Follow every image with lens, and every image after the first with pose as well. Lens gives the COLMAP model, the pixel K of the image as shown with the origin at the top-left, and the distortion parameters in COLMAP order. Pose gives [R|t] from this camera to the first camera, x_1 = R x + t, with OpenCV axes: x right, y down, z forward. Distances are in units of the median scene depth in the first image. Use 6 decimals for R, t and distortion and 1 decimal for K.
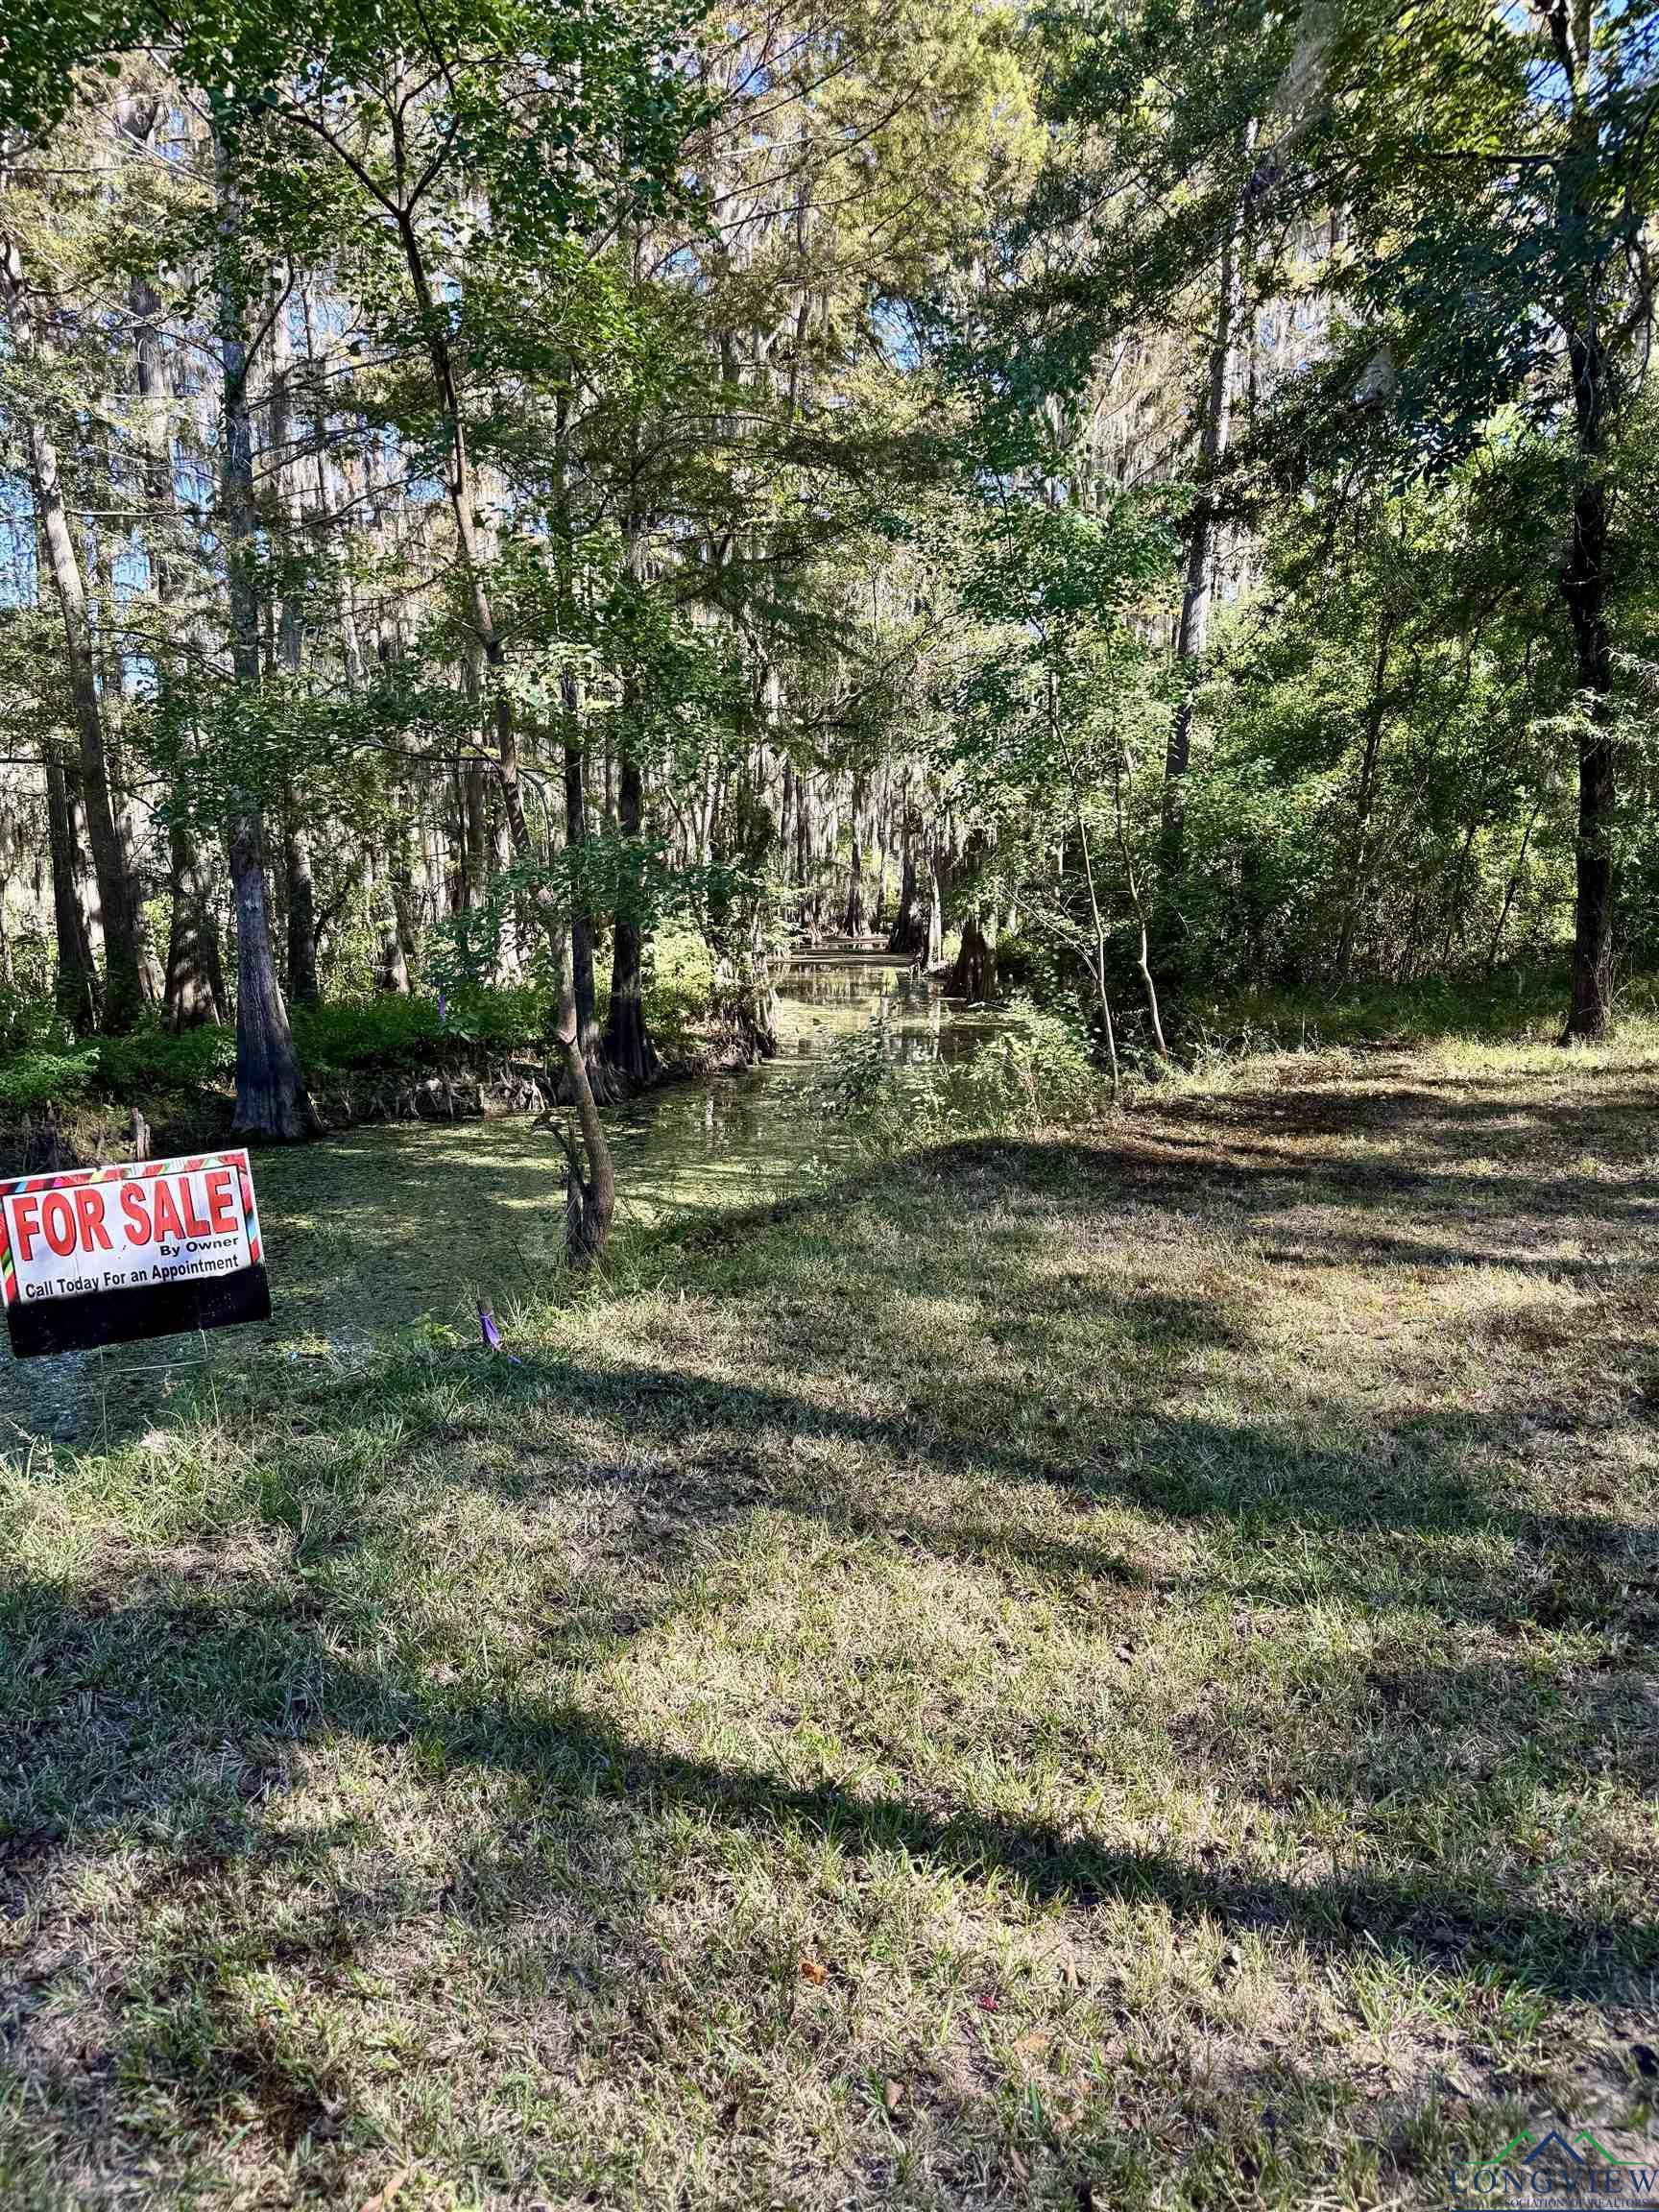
lens RADIAL K [[1545.4, 0, 829.8], [0, 1545.4, 1119.5], [0, 0, 1]] dist [0.046167, -0.036871]
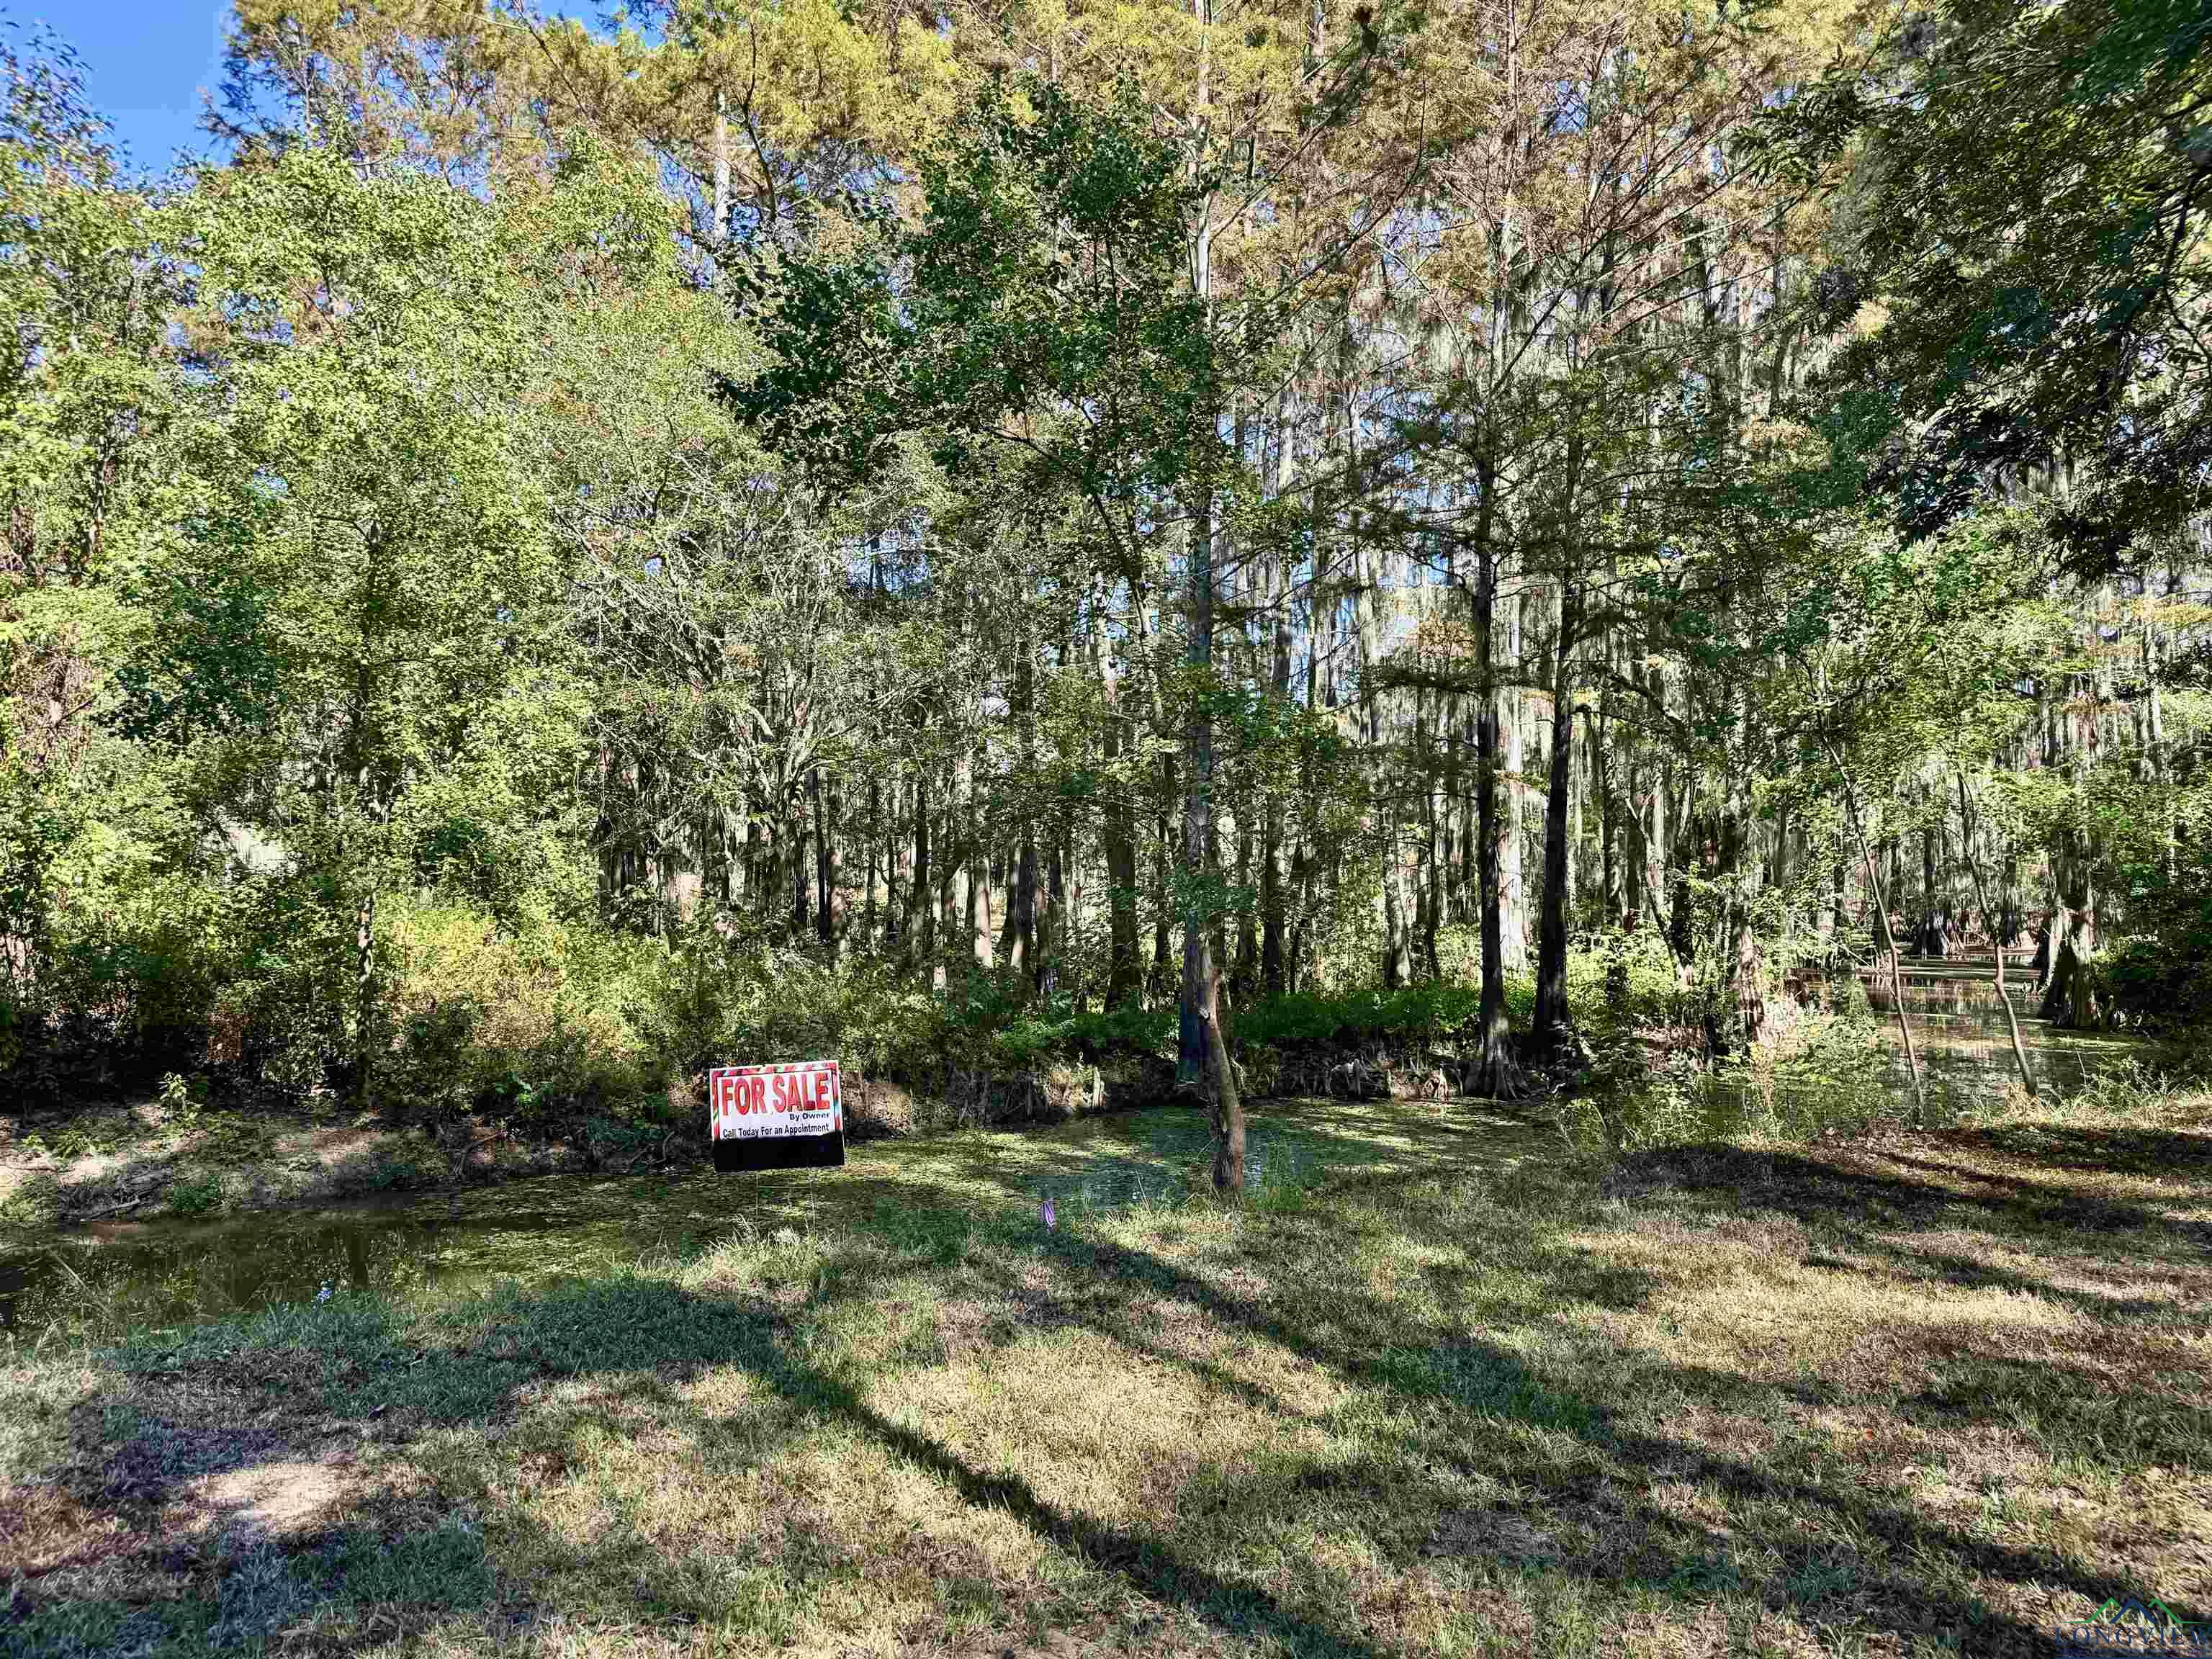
lens RADIAL K [[1545.4, 0, 1108.4], [0, 1545.4, 823.7], [0, 0, 1]] dist [0.046167, -0.036871]
pose [[0.859269, -0.017319, -0.511231, 0.758101], [-0.079304, 0.982832, -0.166588, 0.022637], [0.505339, 0.183686, 0.843144, -0.338742]]
